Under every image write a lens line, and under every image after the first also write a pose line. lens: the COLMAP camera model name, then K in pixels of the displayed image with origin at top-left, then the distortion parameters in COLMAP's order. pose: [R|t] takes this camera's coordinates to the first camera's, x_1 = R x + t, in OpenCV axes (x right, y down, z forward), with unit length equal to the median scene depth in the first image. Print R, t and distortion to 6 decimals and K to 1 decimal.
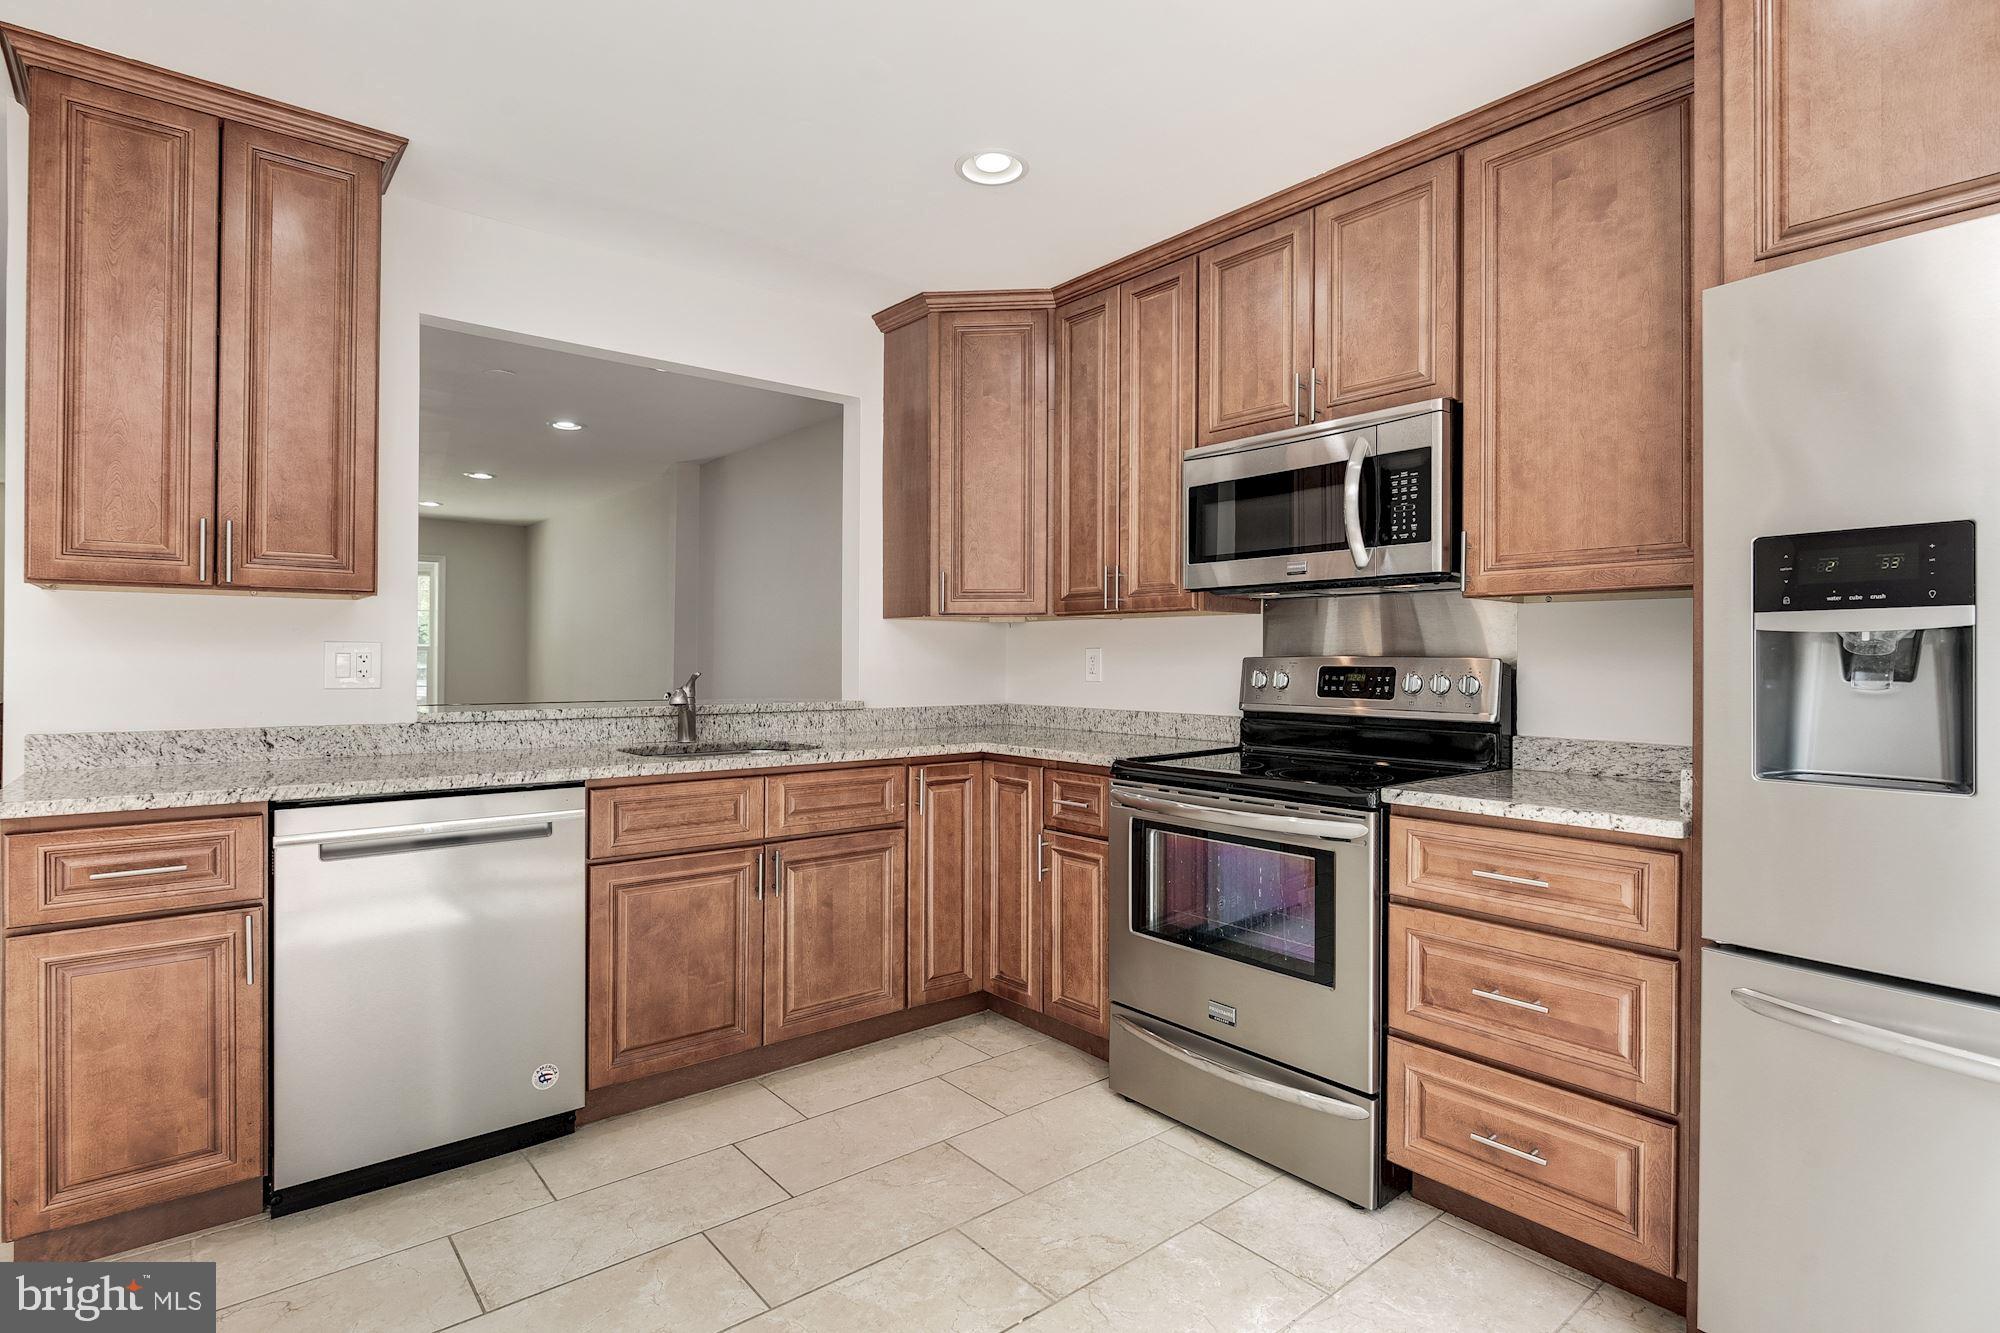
lens RADIAL K [[994.2, 0, 1000.1], [0, 994.2, 658.5], [0, 0, 1]] dist [-0.003388, -0.001170]
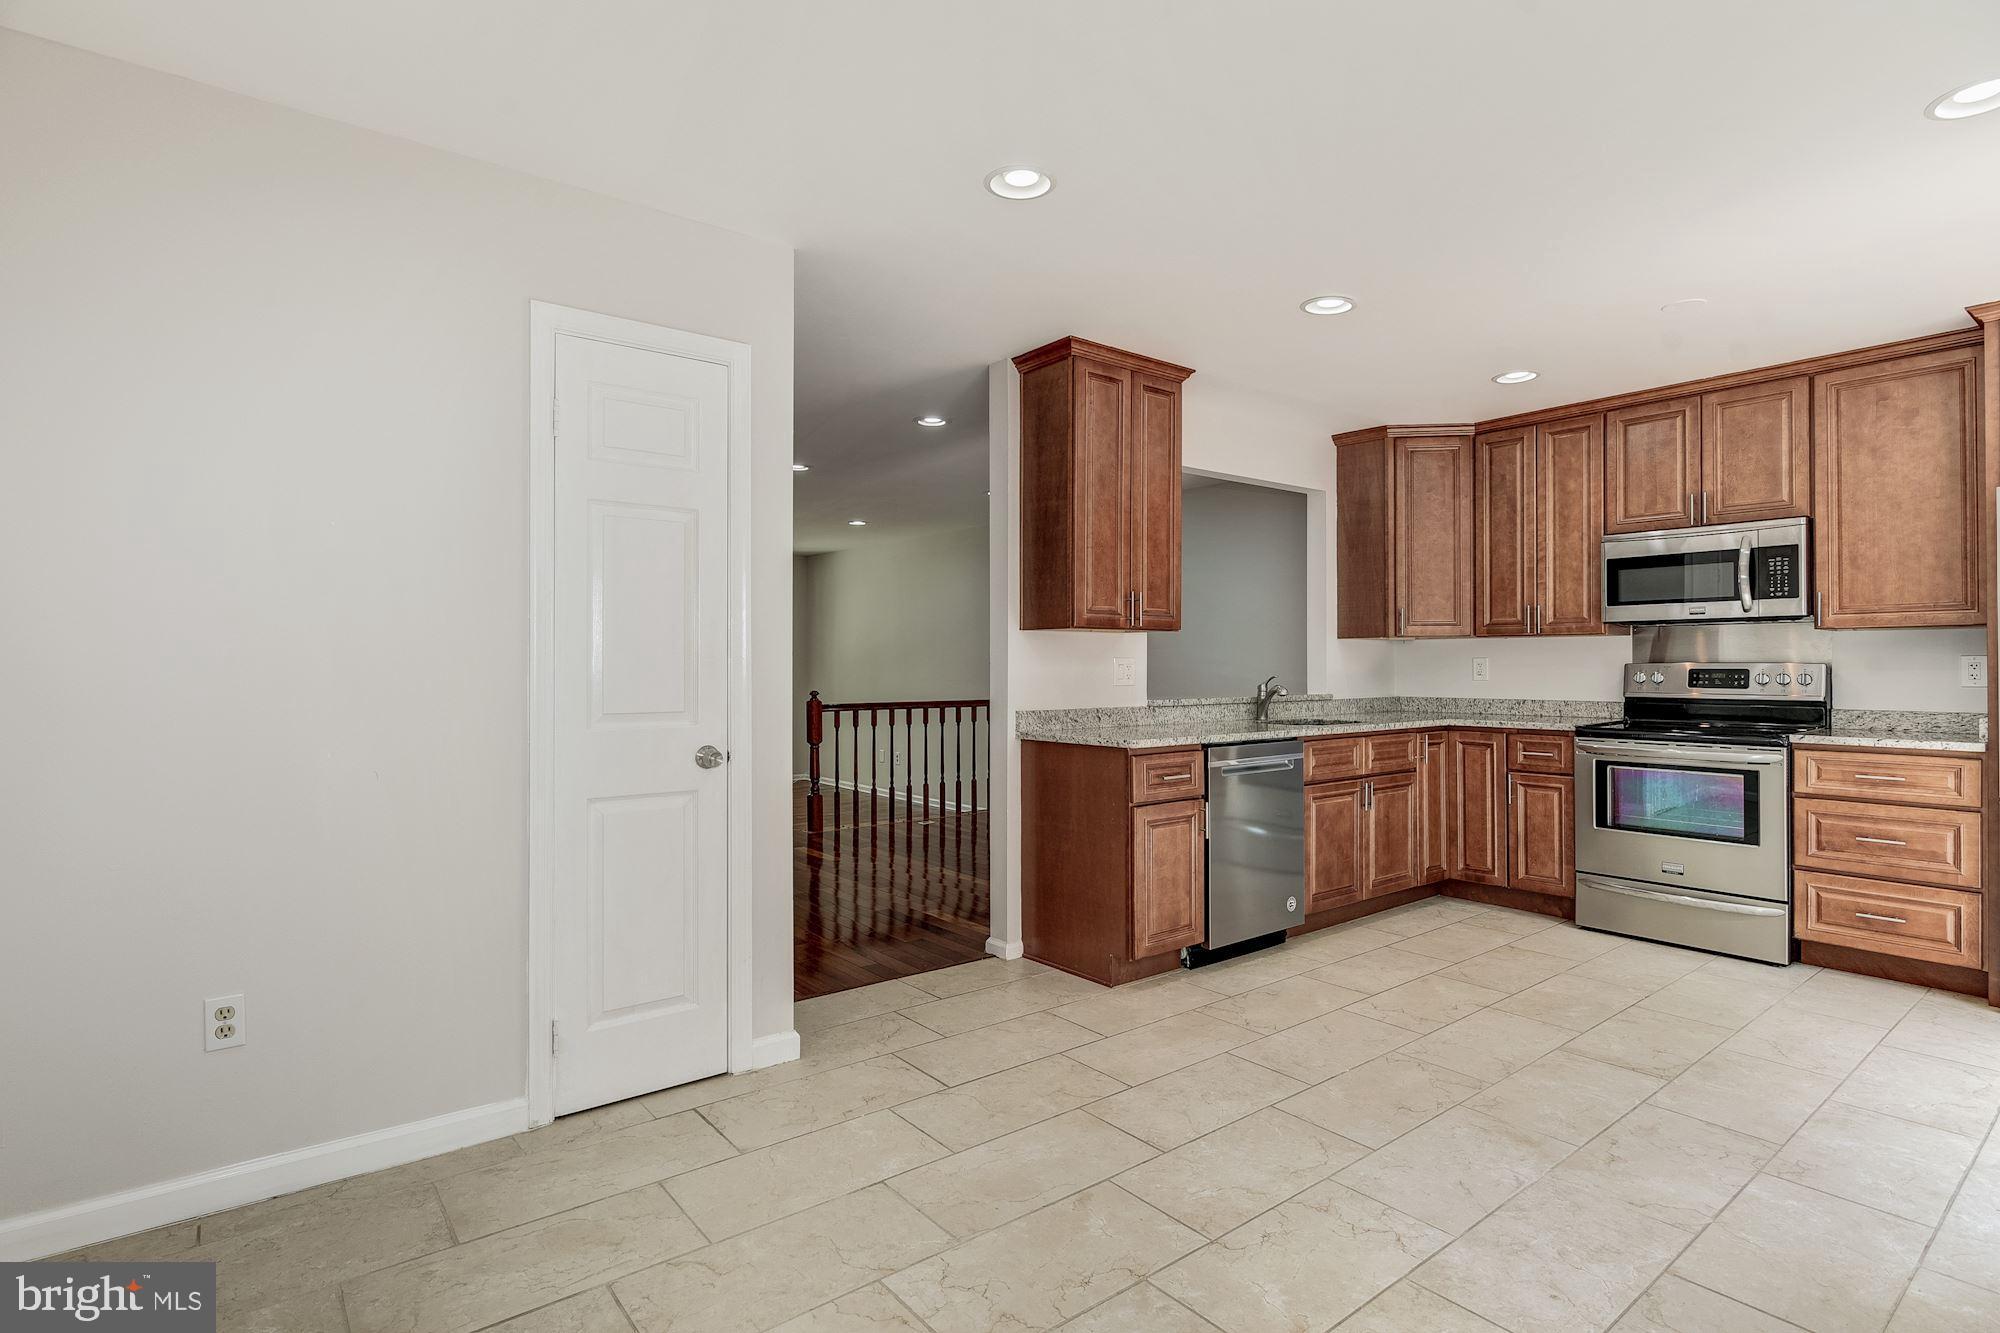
lens RADIAL K [[988.9, 0, 998.3], [0, 988.9, 659.6], [0, 0, 1]] dist [-0.007696, -0.000167]
pose [[0.999771, -0.005818, -0.020577, -0.872340], [0.005705, 0.999969, -0.005511, -0.005523], [0.020609, 0.005393, 0.999773, -0.711812]]
